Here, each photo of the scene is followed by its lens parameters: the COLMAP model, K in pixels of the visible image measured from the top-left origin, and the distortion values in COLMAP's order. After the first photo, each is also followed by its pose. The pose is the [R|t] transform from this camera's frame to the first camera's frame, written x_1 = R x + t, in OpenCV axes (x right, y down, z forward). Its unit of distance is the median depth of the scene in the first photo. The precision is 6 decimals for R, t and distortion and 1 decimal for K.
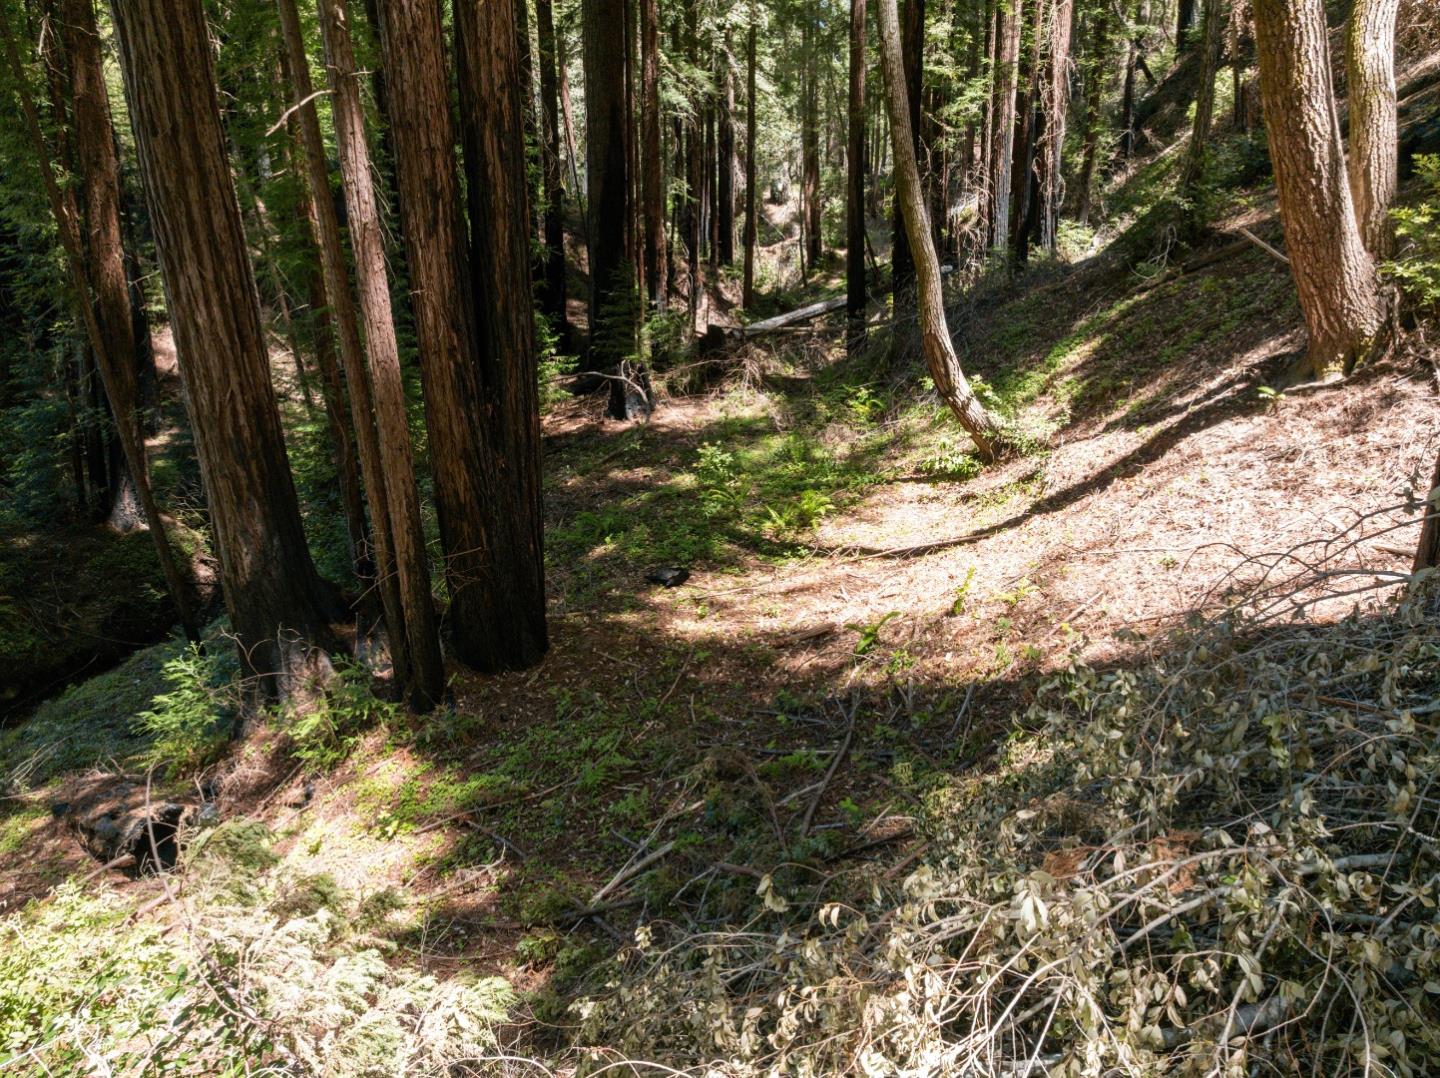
lens RADIAL K [[1016.5, 0, 722.9], [0, 1016.5, 533.4], [0, 0, 1]] dist [-0.045972, 0.013256]
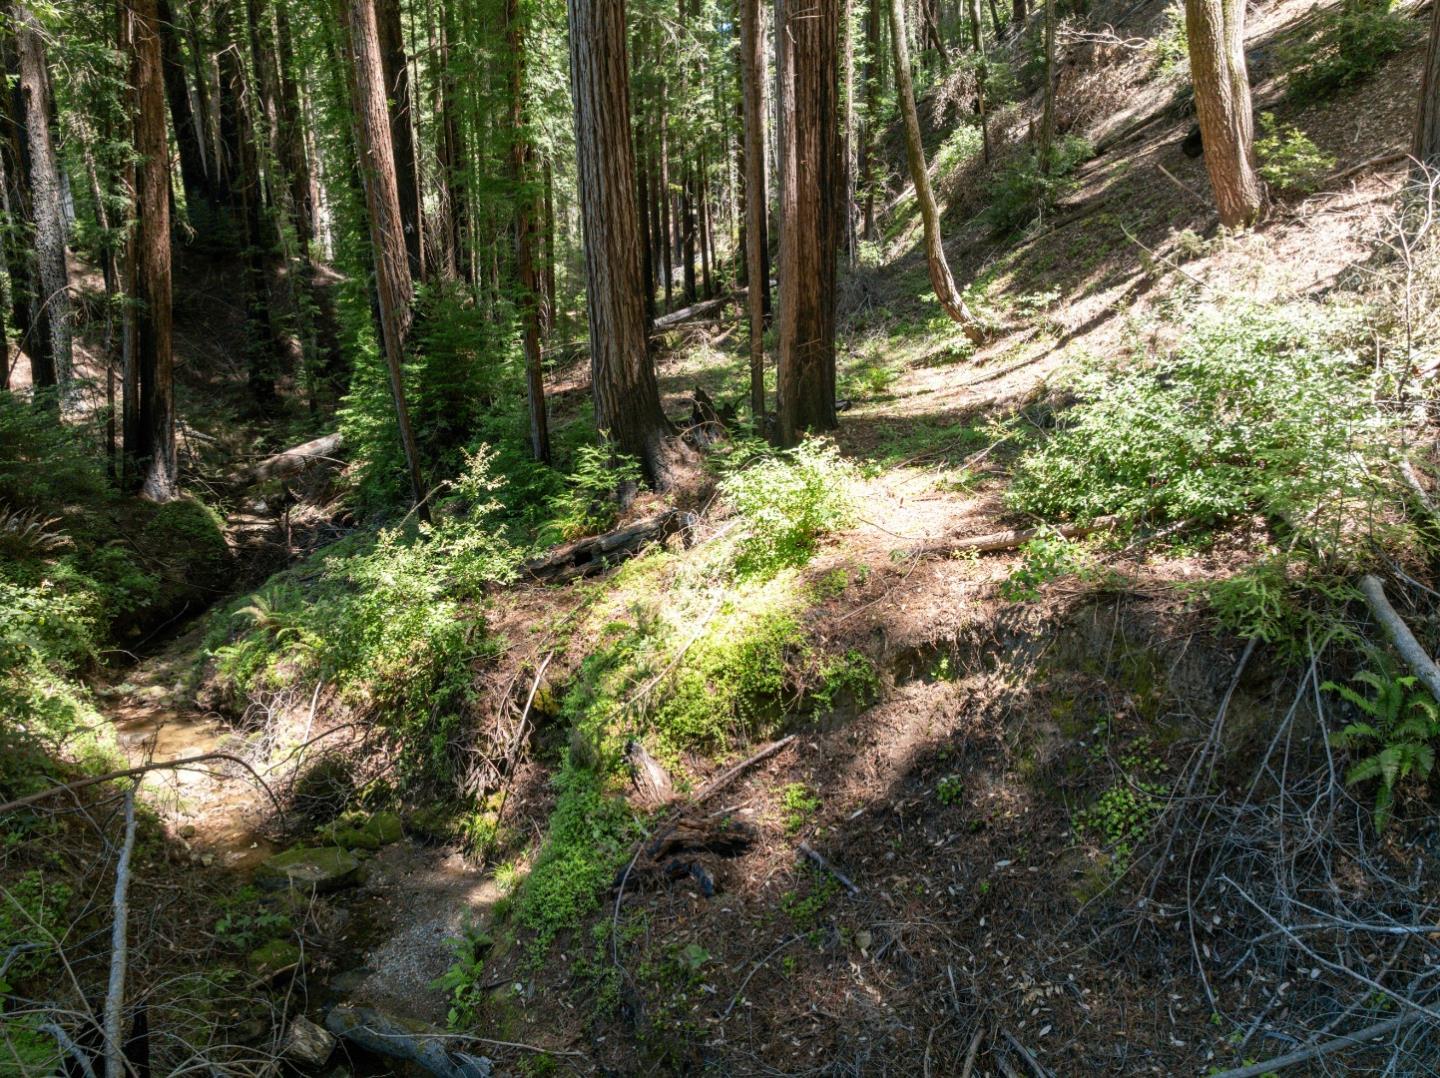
lens RADIAL K [[1016.5, 0, 722.9], [0, 1016.5, 533.4], [0, 0, 1]] dist [-0.045972, 0.013256]
pose [[0.939366, -0.092715, 0.330144, -0.714844], [0.121849, 0.990173, -0.068627, 0.306290], [-0.320537, 0.104693, 0.941433, -0.270354]]
